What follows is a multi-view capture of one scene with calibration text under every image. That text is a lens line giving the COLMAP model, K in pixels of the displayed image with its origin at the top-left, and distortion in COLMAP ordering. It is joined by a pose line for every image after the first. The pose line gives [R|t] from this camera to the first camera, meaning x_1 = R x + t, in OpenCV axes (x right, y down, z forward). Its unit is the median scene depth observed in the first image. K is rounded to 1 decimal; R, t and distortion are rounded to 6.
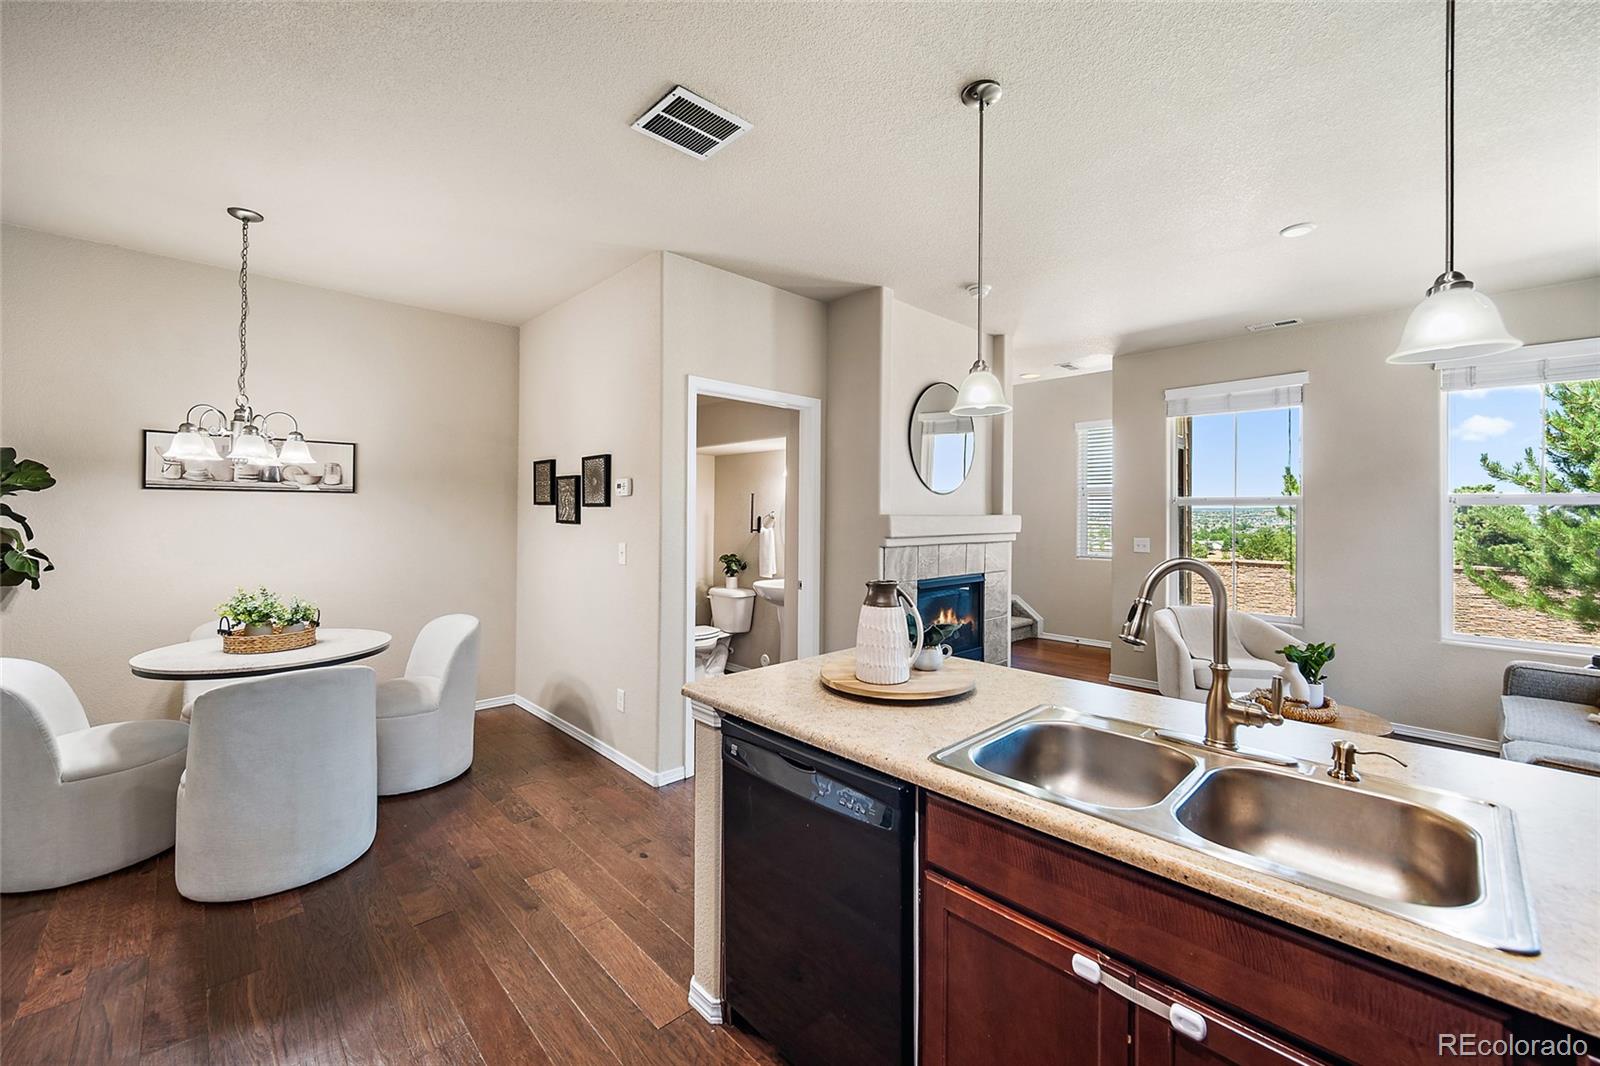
lens RADIAL K [[639.0, 0, 802.5], [0, 639.0, 509.8], [0, 0, 1]] dist [-0.004699, 0.002067]
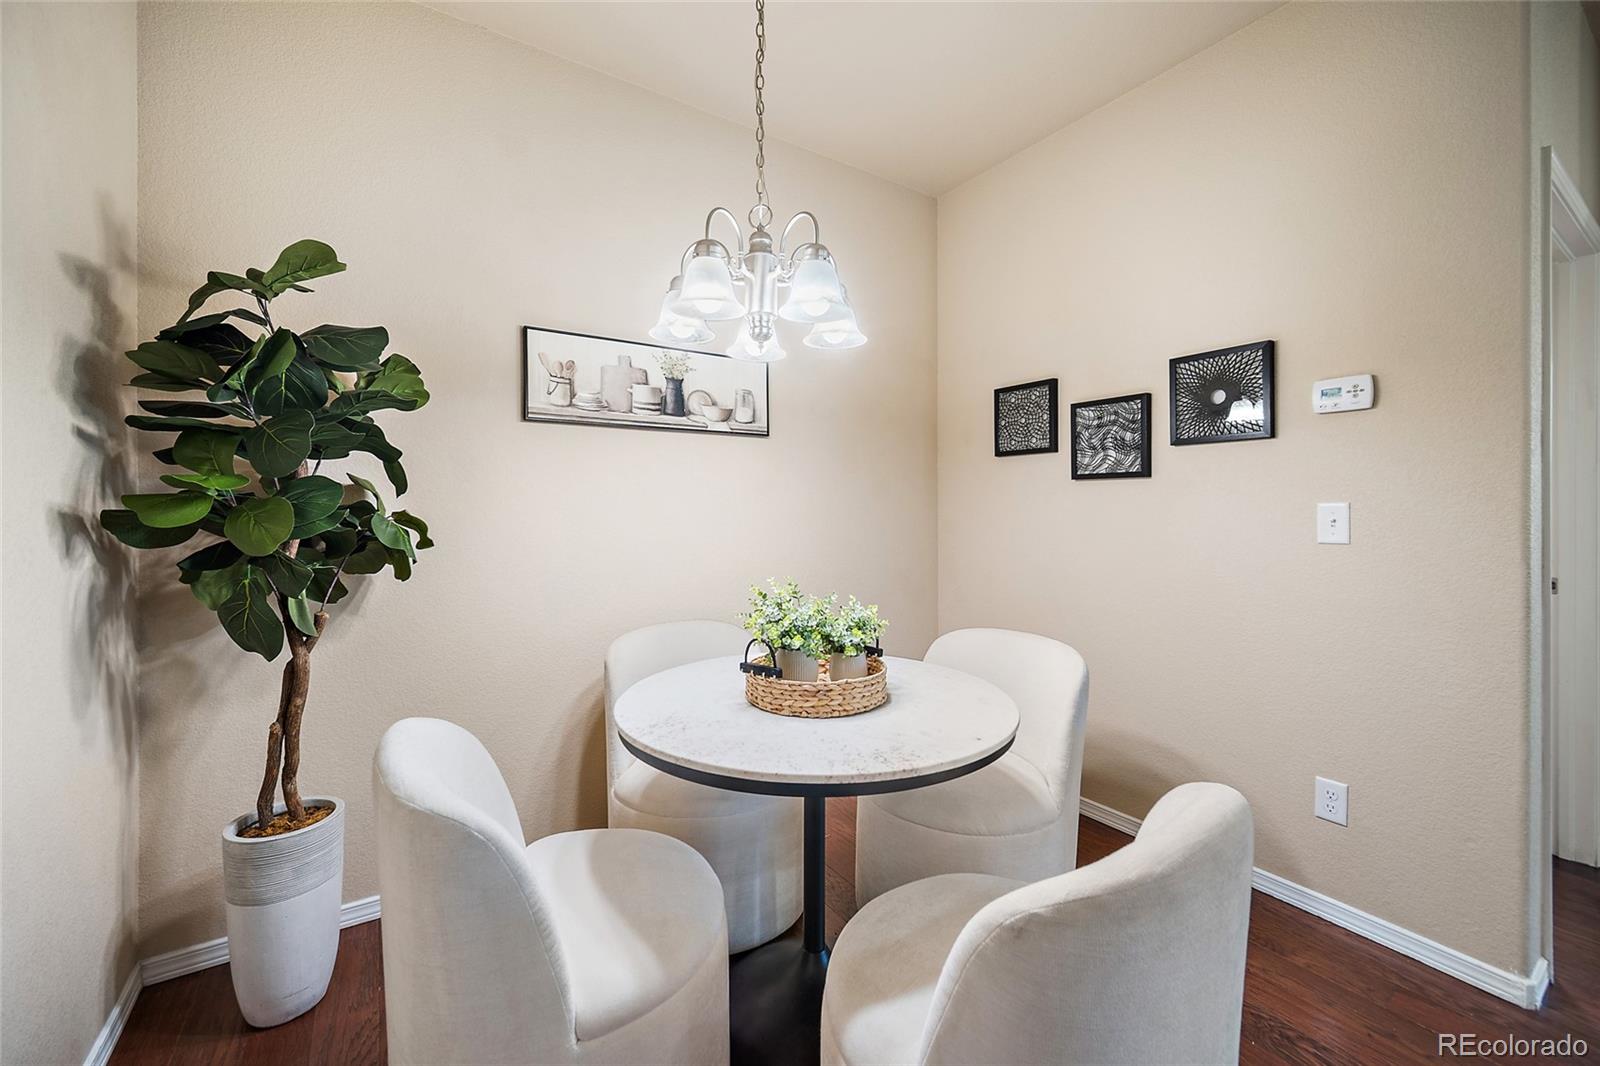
lens RADIAL K [[639.0, 0, 801.9], [0, 639.0, 515.4], [0, 0, 1]] dist [-0.004699, 0.002067]
pose [[0.983740, -0.009152, -0.179366, -0.621270], [0.011139, 0.999887, 0.010072, 0.053366], [0.179254, -0.011906, 0.983731, 0.410007]]
